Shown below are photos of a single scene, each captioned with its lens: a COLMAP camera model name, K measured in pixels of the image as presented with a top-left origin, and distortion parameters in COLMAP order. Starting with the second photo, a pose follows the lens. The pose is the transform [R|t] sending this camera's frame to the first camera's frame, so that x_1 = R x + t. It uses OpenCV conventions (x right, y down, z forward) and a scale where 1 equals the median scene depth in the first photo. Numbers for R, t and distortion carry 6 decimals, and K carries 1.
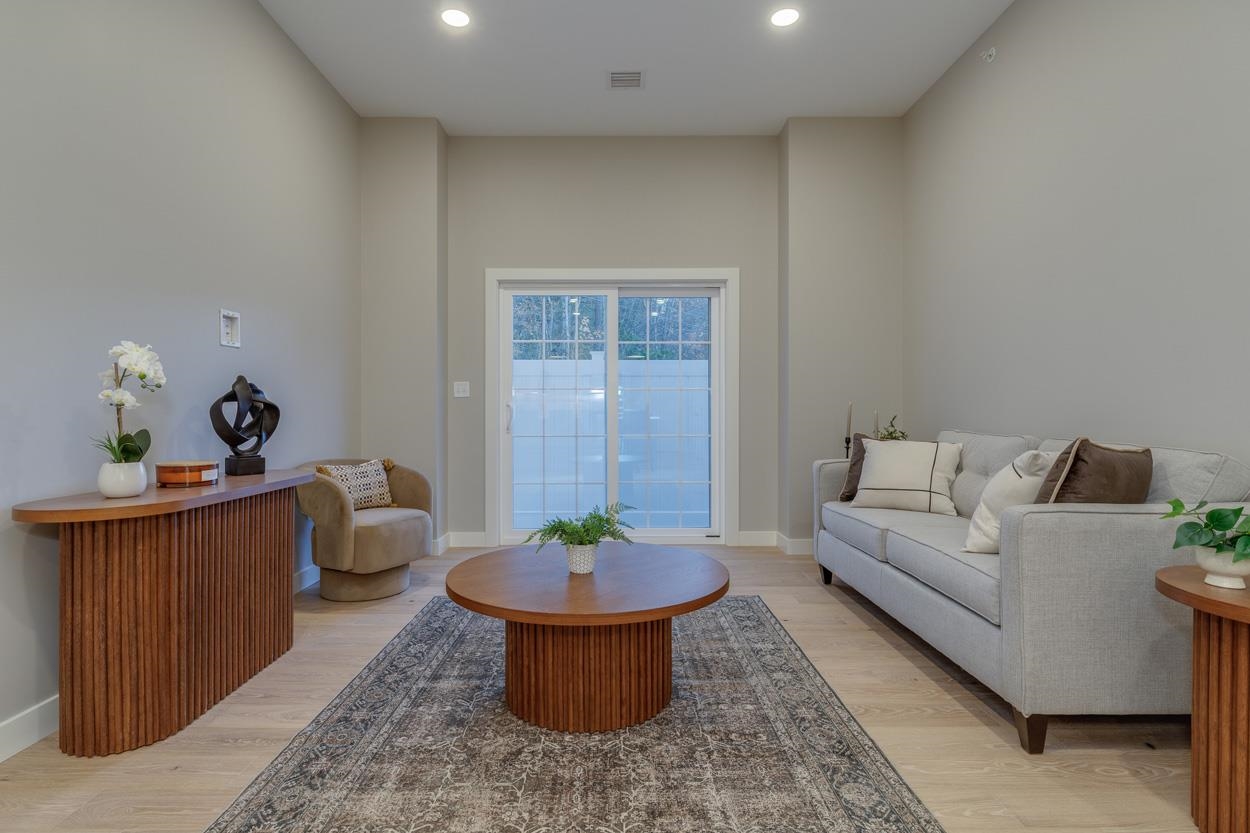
lens RADIAL K [[628.5, 0, 624.6], [0, 628.5, 411.8], [0, 0, 1]] dist [-0.001776, 0.000028]
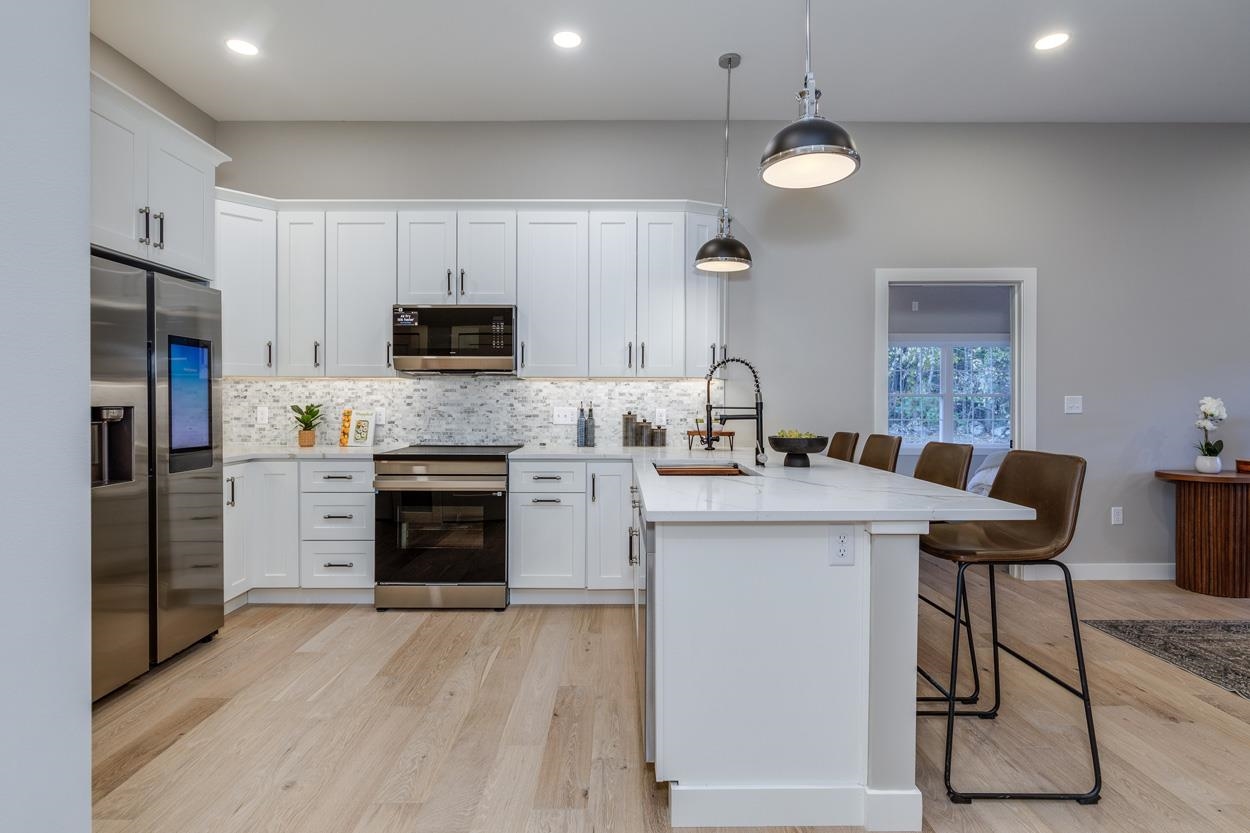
lens RADIAL K [[623.7, 0, 620.6], [0, 623.7, 403.9], [0, 0, 1]] dist [0.000295, -0.000789]
pose [[-0.002376, 0.001826, -0.999996, 1.039594], [-0.003029, 0.999994, 0.001833, -0.072865], [0.999993, 0.003033, -0.002371, -0.760177]]
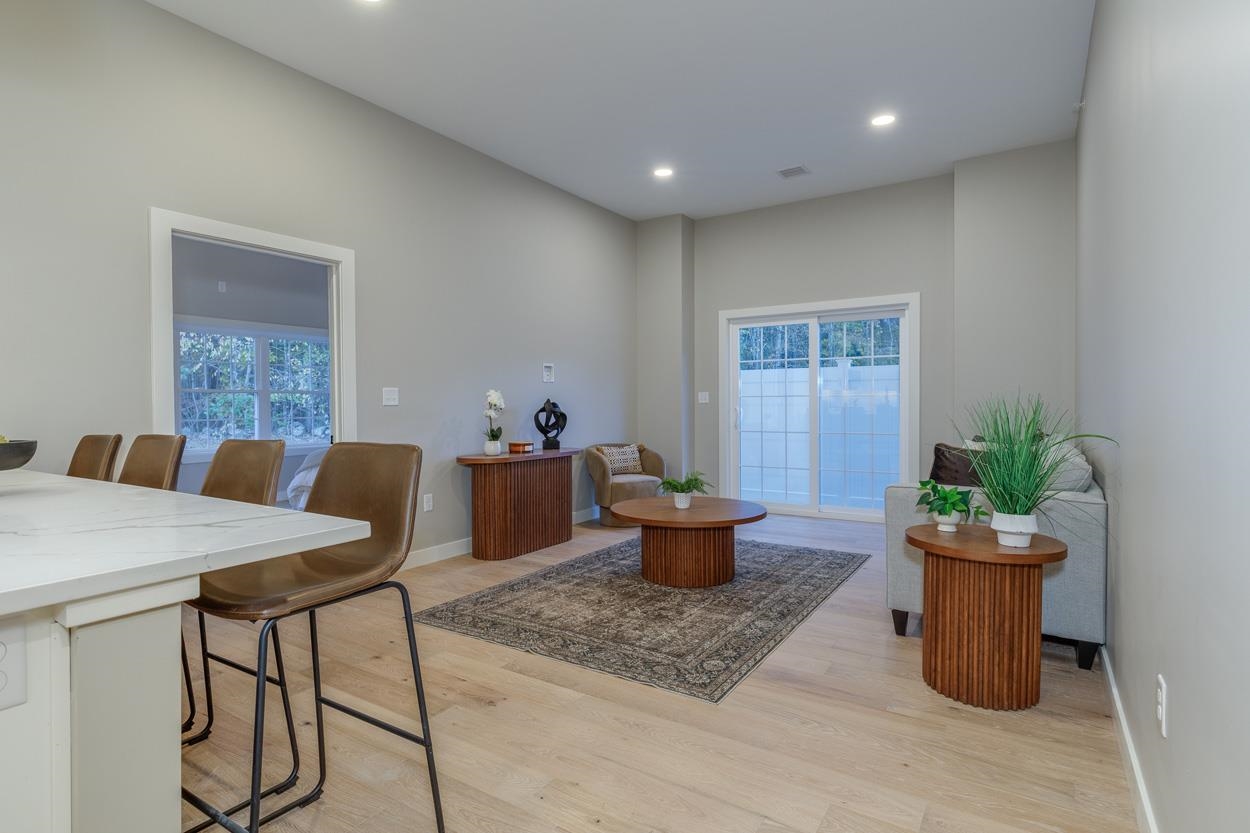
lens RADIAL K [[625.7, 0, 640.4], [0, 625.7, 416.2], [0, 0, 1]] dist [-0.000271, -0.000199]
pose [[0.851079, 0.006830, -0.524993, 0.769182], [0.003877, 0.999806, 0.019291, -0.046159], [0.525023, -0.018453, 0.850888, -0.595929]]
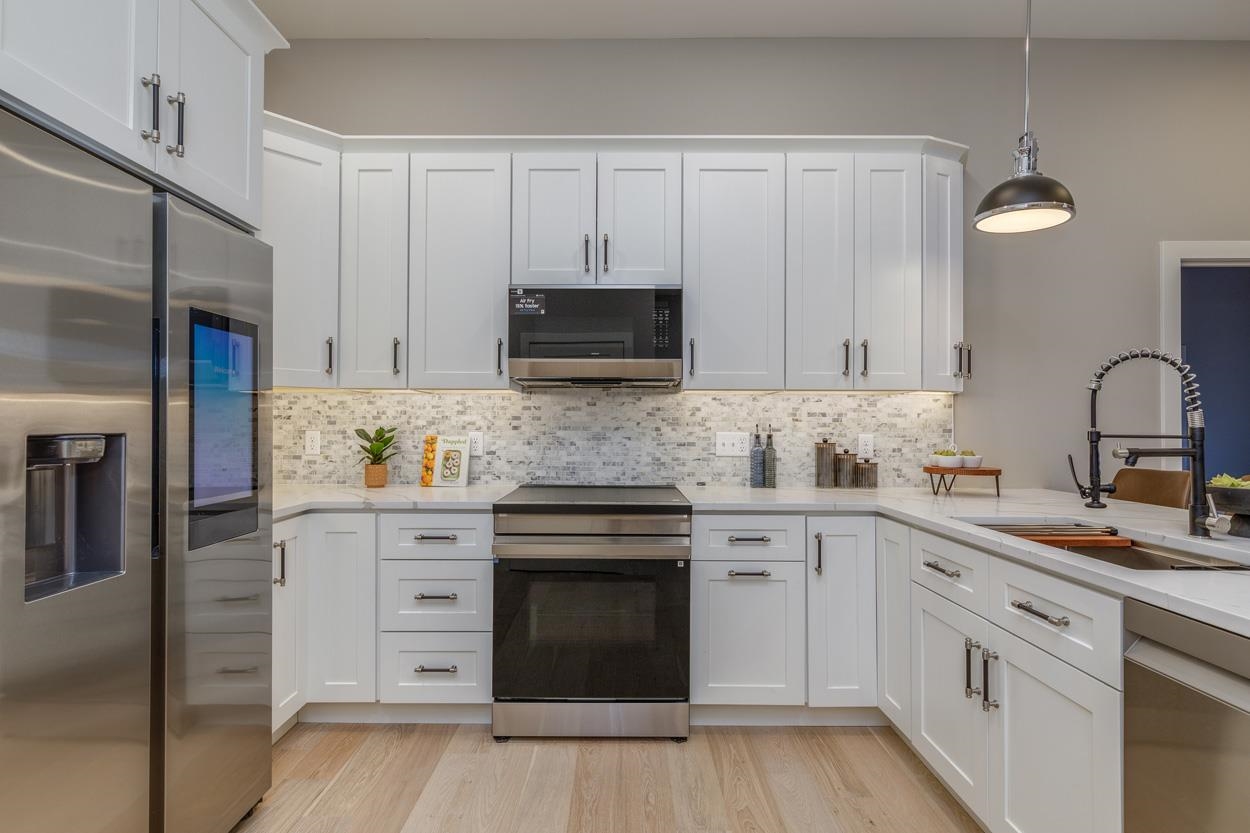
lens RADIAL K [[625.8, 0, 625.0], [0, 625.8, 416.5], [0, 0, 1]] dist [-0.000841, -0.000303]
pose [[-0.008123, -0.012636, -0.999887, 0.526462], [-0.004745, 0.999909, -0.012598, -0.074925], [0.999956, 0.004642, -0.008183, -1.147028]]
